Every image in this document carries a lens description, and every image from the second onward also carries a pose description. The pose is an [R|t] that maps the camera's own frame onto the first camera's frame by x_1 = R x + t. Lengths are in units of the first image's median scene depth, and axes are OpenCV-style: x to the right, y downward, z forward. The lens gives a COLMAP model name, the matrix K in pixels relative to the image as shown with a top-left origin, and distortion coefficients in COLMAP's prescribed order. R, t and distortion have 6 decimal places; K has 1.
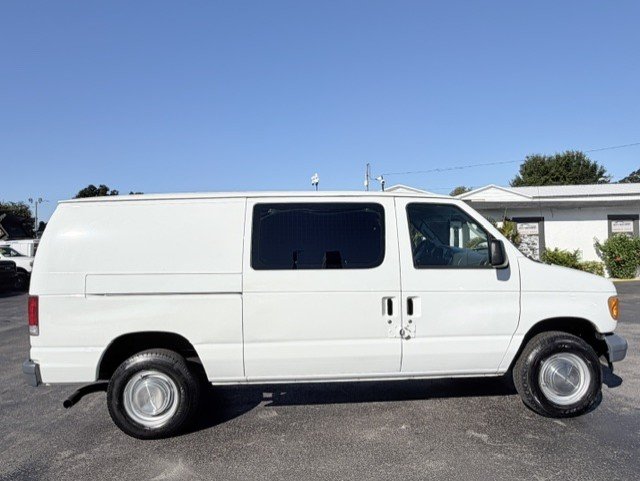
lens RADIAL K [[438.3, 0, 320.0], [0, 438.3, 240.5], [0, 0, 1]] dist [0.006626, 0.003568]
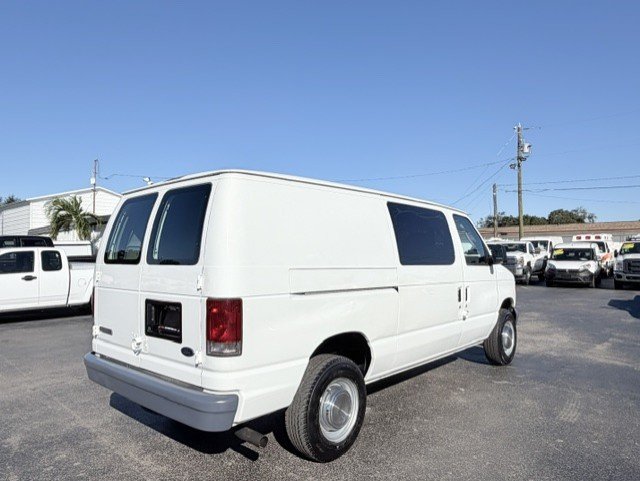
lens RADIAL K [[432.1, 0, 323.1], [0, 432.1, 240.6], [0, 0, 1]] dist [0.002270, 0.000125]
pose [[0.705326, 0.046995, 0.707324, -1.021562], [-0.026231, 0.998847, -0.040207, 0.056847], [-0.708398, 0.009806, 0.705745, 0.408011]]
